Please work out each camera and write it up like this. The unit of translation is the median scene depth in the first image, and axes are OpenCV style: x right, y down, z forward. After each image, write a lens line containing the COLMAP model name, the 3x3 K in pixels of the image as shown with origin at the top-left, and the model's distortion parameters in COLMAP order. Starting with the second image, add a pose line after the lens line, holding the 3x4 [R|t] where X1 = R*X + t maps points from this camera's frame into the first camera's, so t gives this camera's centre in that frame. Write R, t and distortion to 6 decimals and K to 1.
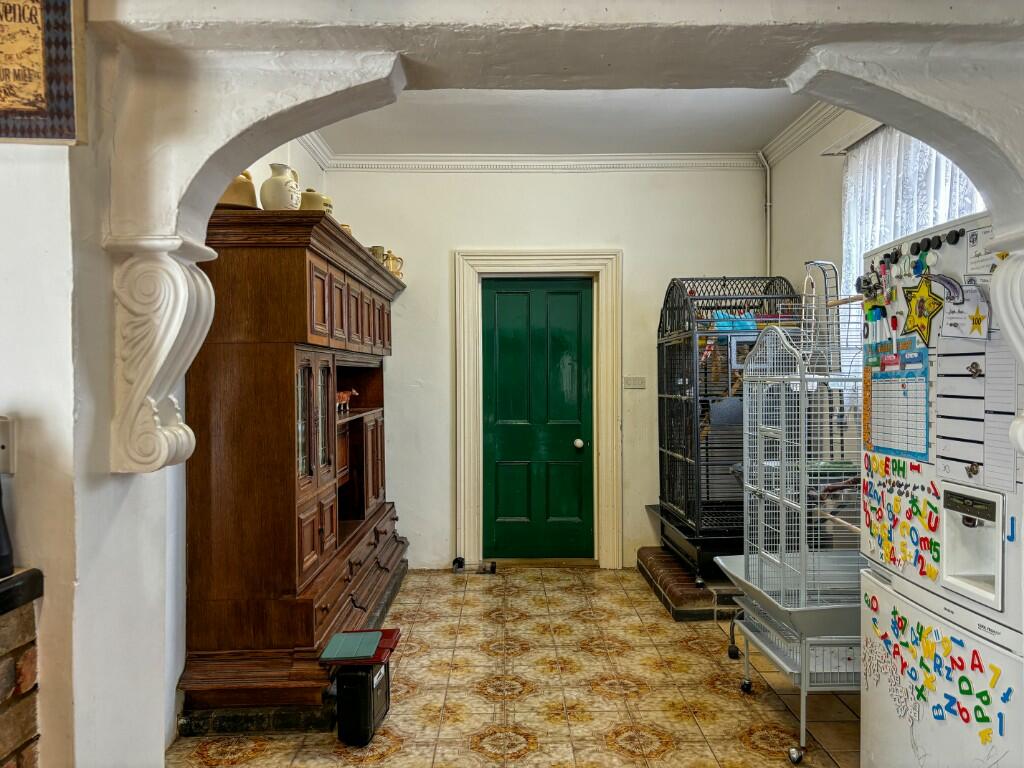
lens RADIAL K [[769.4, 0, 512.1], [0, 769.4, 386.1], [0, 0, 1]] dist [0.013356, 0.002000]
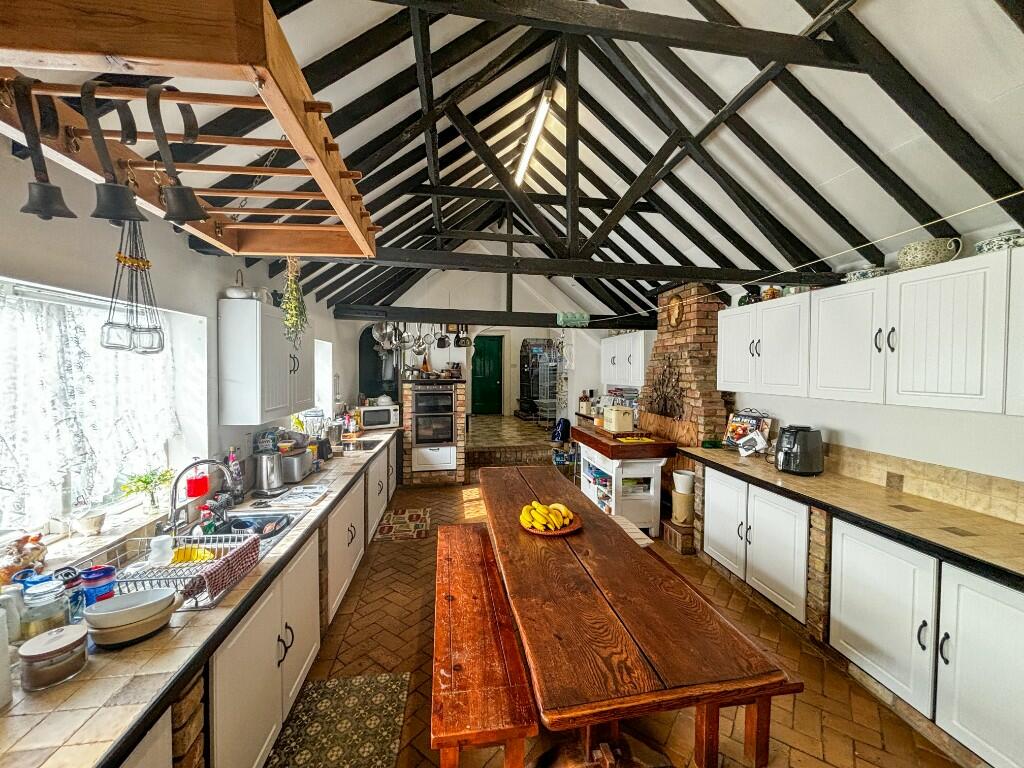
lens RADIAL K [[413.5, 0, 511.3], [0, 413.5, 380.2], [0, 0, 1]] dist [0.000002, 0.000000]
pose [[0.982843, 0.003259, 0.184415, -0.229187], [-0.004332, 0.999976, 0.005417, 0.057107], [-0.184393, -0.006123, 0.982833, -1.002947]]
